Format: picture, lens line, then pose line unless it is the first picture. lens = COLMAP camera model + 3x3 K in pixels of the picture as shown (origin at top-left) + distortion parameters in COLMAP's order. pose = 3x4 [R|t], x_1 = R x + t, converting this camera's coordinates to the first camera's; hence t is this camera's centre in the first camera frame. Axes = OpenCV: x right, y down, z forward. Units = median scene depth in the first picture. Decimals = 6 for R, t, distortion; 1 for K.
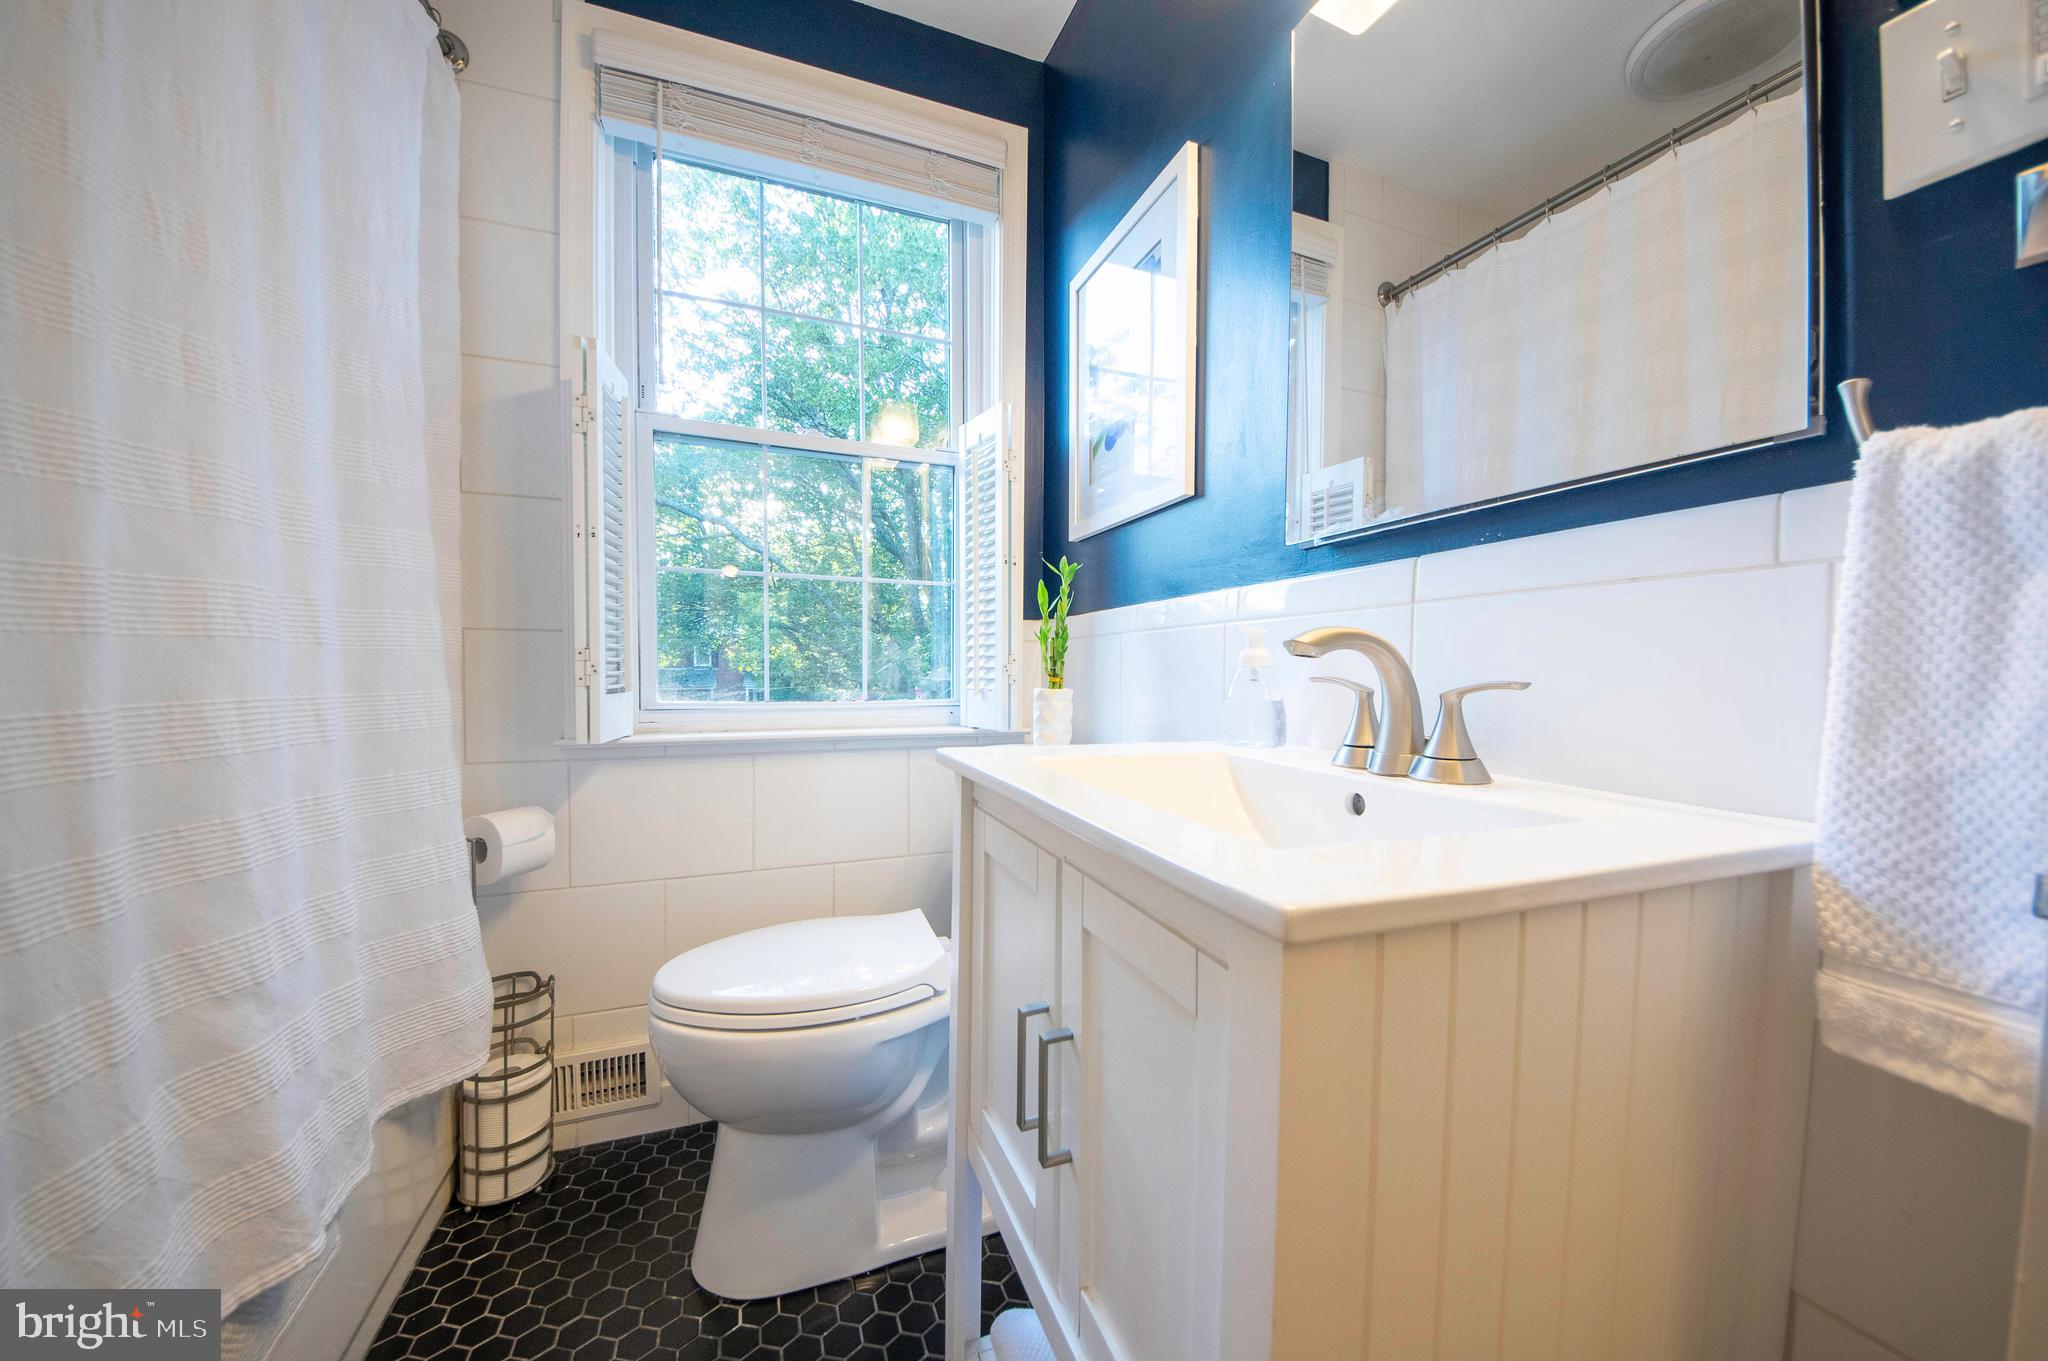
lens RADIAL K [[735.2, 0, 1051.8], [0, 735.2, 683.1], [0, 0, 1]] dist [0.025455, -0.021412]
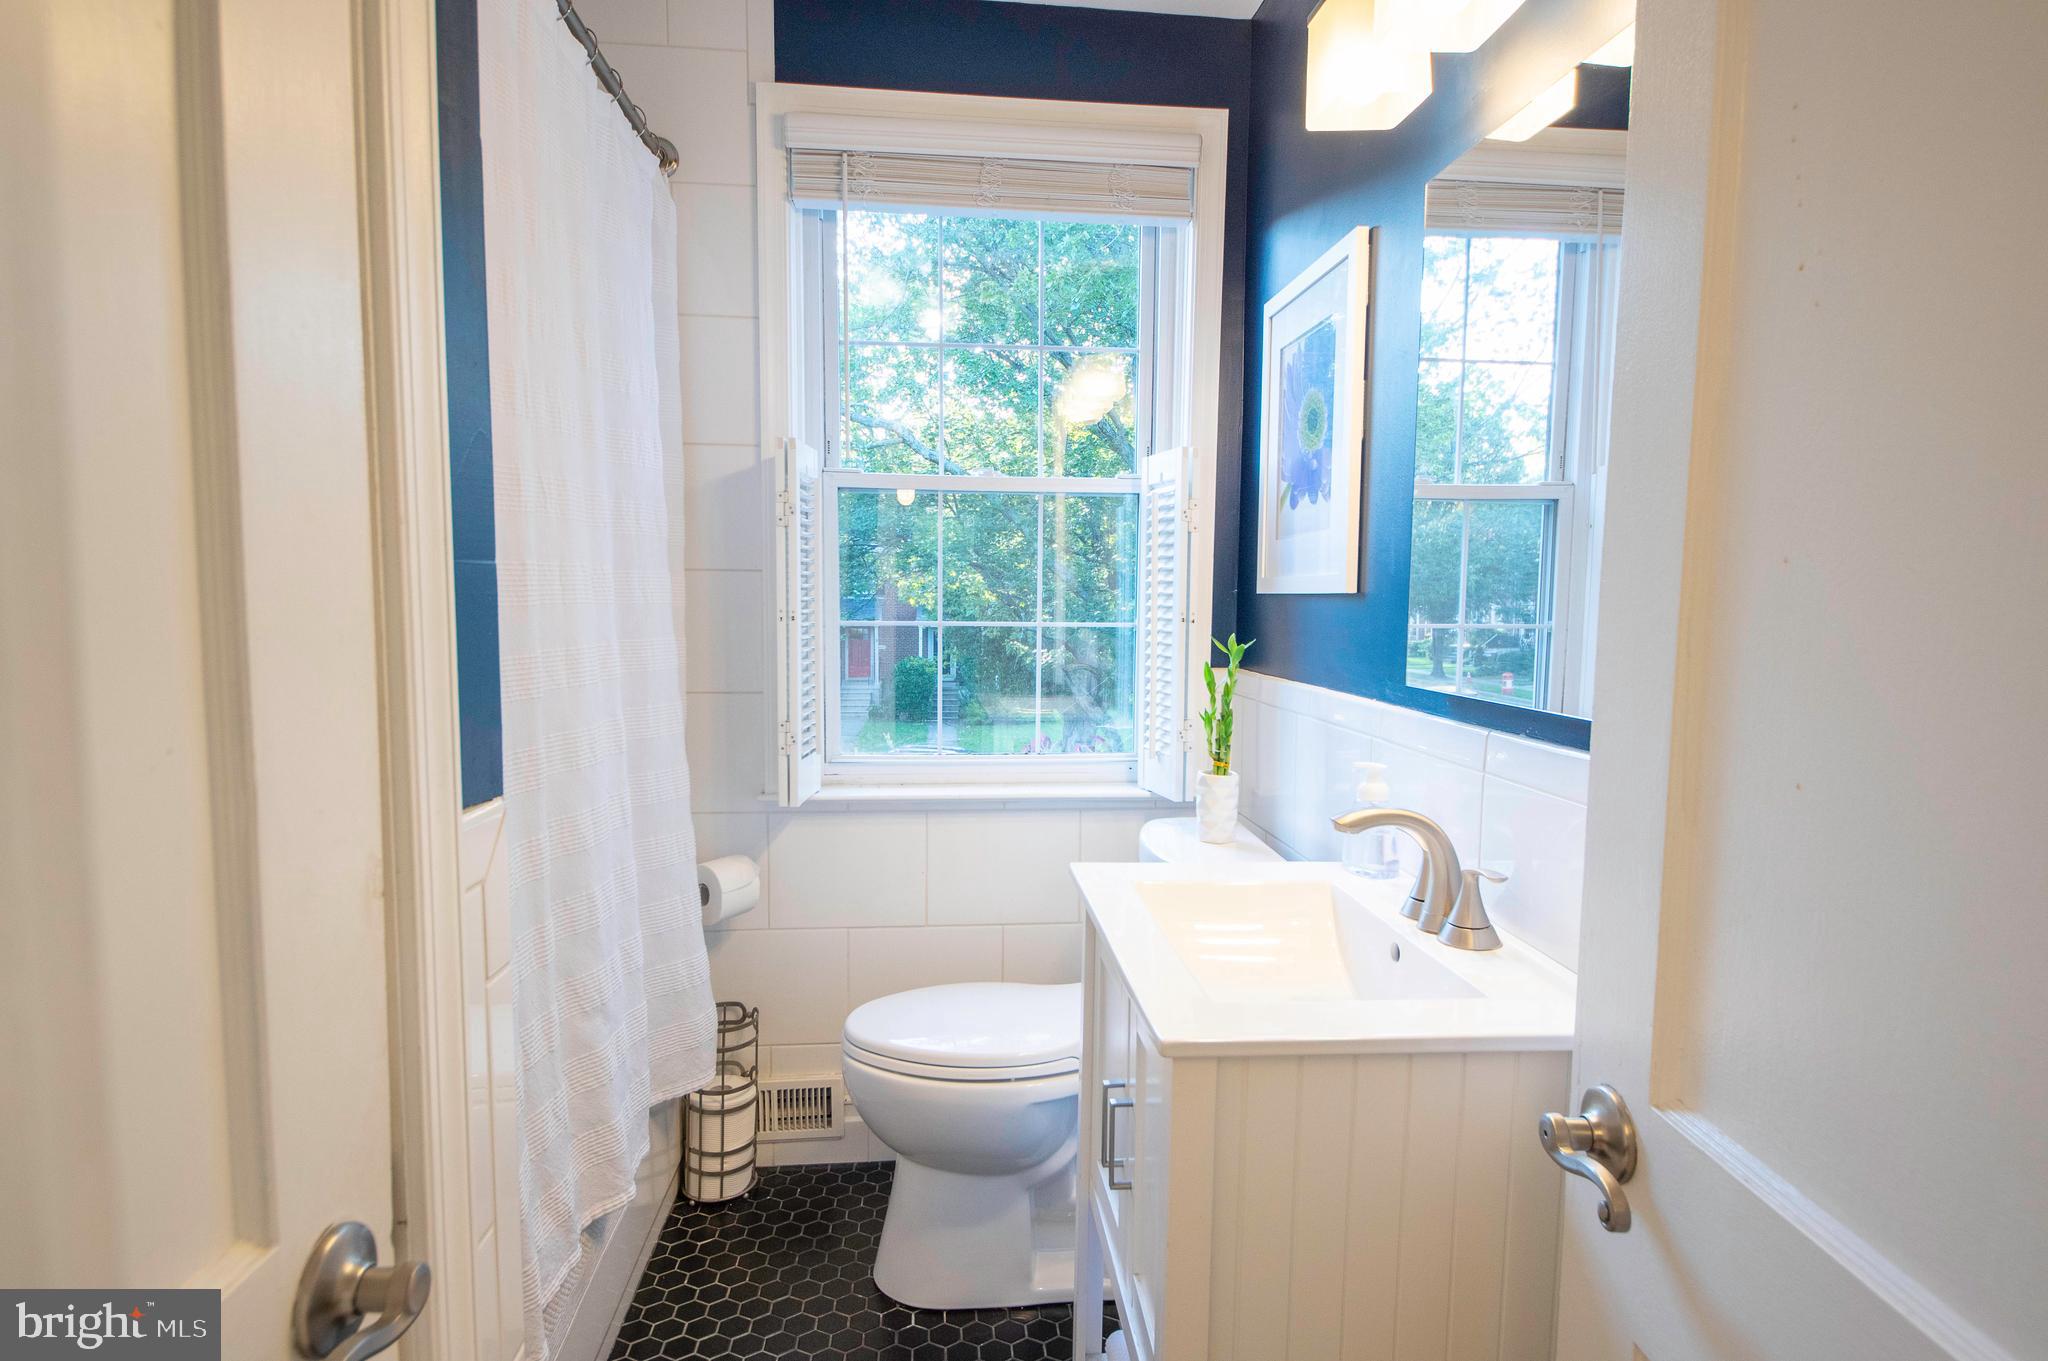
lens RADIAL K [[1119.6, 0, 1057.5], [0, 1119.6, 685.4], [0, 0, 1]] dist [0.017782, -0.000534]
pose [[0.963119, 0.030336, -0.267359, 0.198555], [-0.013470, 0.997814, 0.064695, -0.209570], [0.268738, -0.058708, 0.961423, -0.482027]]
